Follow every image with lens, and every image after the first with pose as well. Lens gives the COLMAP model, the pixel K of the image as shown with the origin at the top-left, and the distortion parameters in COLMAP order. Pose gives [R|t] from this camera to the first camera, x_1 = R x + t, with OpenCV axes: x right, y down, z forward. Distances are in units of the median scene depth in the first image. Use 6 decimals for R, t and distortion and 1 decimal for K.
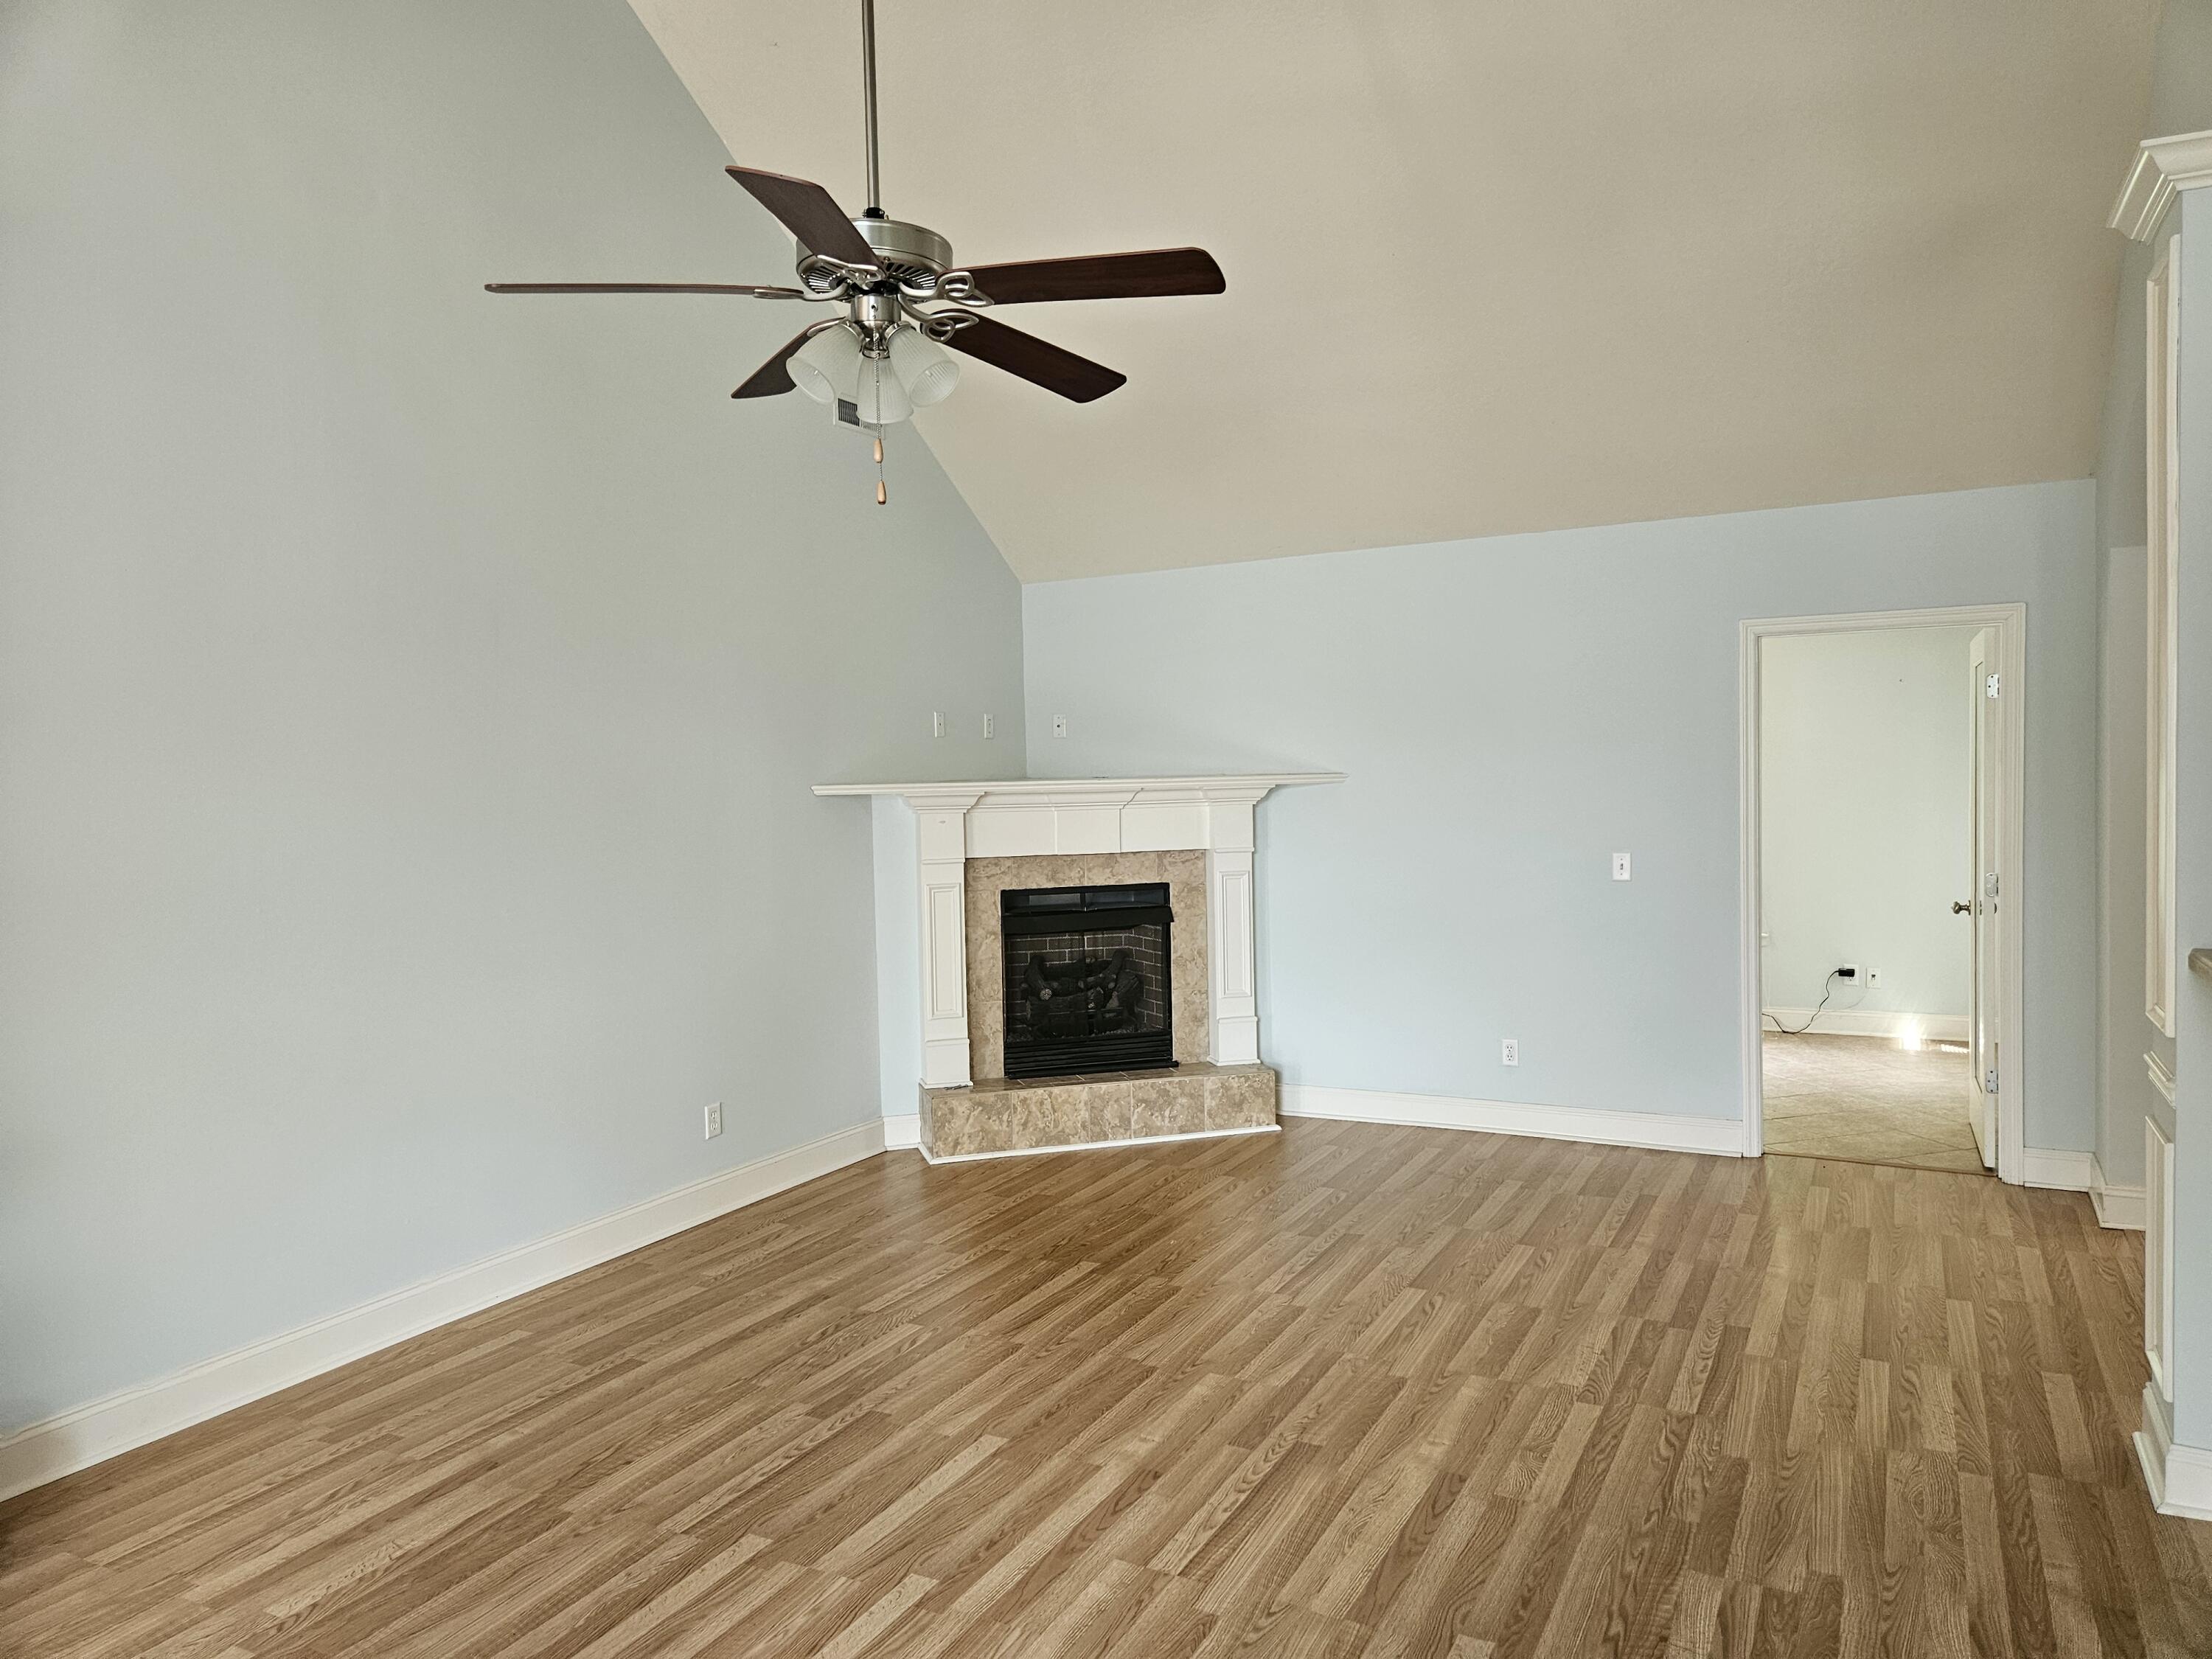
lens RADIAL K [[1487.9, 0, 1106.0], [0, 1487.9, 829.5], [0, 0, 1]] dist [0.002216, -0.003865]
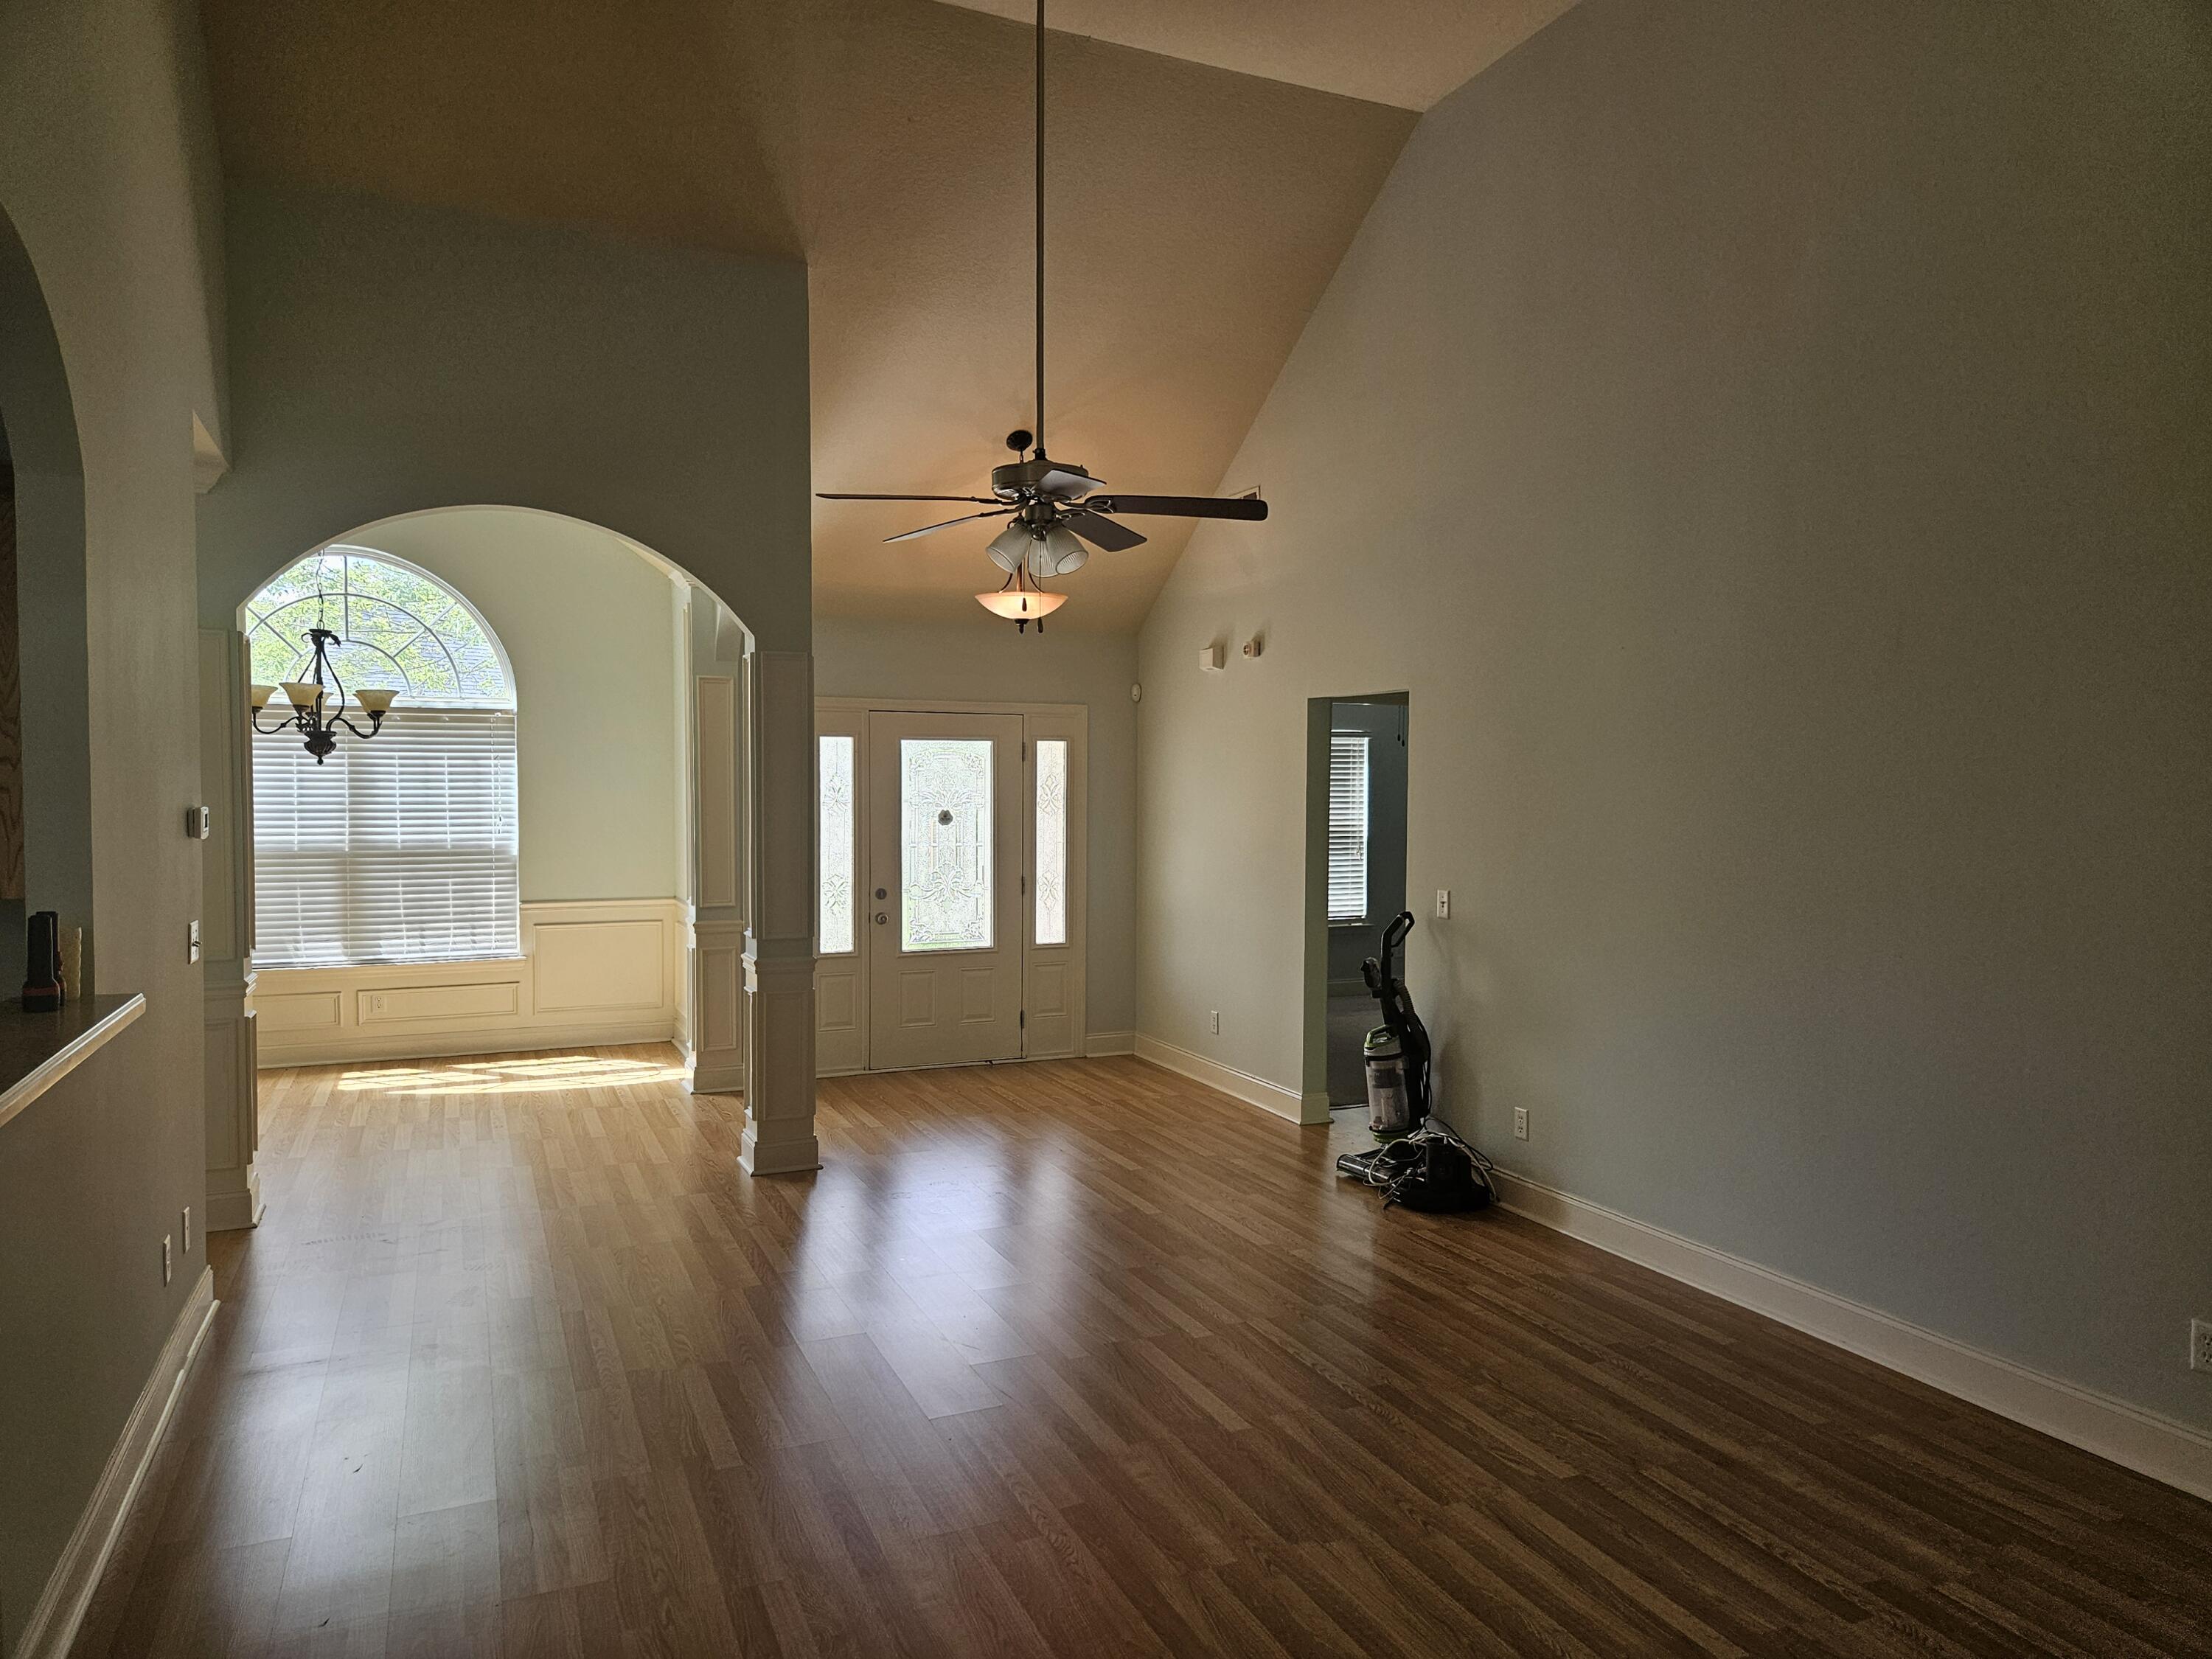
lens RADIAL K [[1487.9, 0, 1106.0], [0, 1487.9, 829.5], [0, 0, 1]] dist [0.002216, -0.003865]
pose [[-0.625867, 0.047326, -0.778492, 0.698738], [-0.024535, 0.996469, 0.080302, -0.088644], [0.779544, 0.069358, -0.622496, 1.371092]]
